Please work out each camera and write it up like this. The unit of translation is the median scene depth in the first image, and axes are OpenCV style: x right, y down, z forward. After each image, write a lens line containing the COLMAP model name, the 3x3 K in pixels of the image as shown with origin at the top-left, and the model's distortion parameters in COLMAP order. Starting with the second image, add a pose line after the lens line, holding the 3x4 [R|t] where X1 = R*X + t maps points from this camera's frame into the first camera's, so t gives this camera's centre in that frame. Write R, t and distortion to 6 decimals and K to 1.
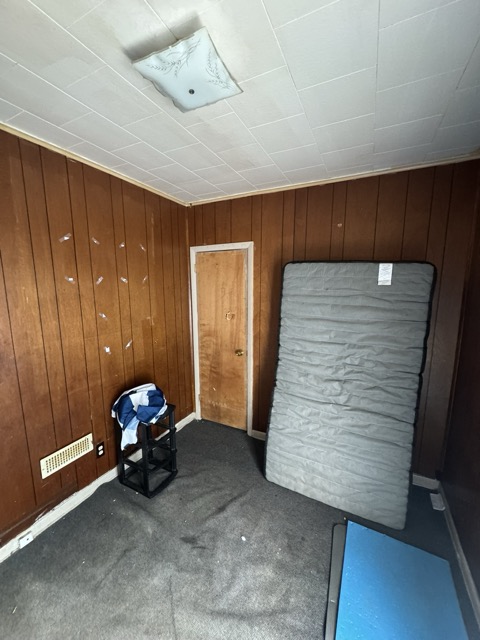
lens RADIAL K [[254.2, 0, 239.0], [0, 254.2, 319.8], [0, 0, 1]] dist [-0.000455, -0.000015]
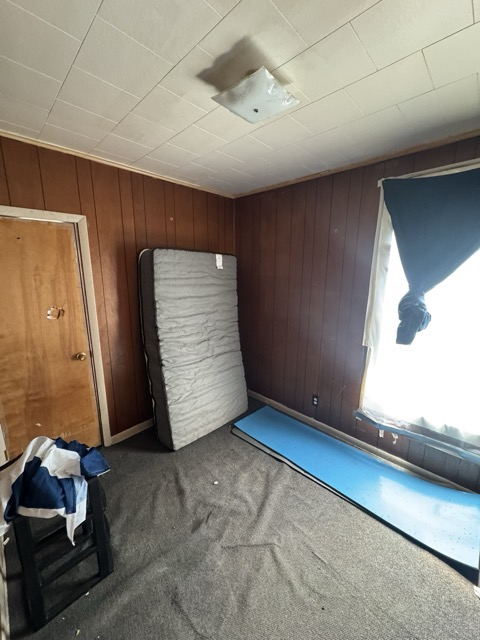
lens RADIAL K [[254.2, 0, 239.0], [0, 254.2, 319.8], [0, 0, 1]] dist [-0.000455, -0.000015]
pose [[0.304213, -0.189411, 0.933583, -0.756566], [0.138236, 0.978437, 0.153467, -0.048048], [-0.942521, 0.082368, 0.323837, 0.367453]]
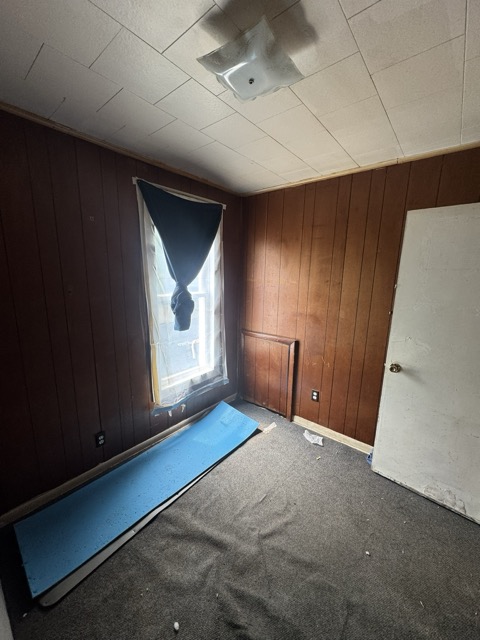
lens RADIAL K [[254.2, 0, 239.0], [0, 254.2, 319.8], [0, 0, 1]] dist [-0.000455, -0.000015]
pose [[-0.972995, -0.070019, 0.219952, -0.208253], [0.007960, 0.942139, 0.335128, -0.161714], [-0.230691, 0.327829, -0.916139, 1.096975]]
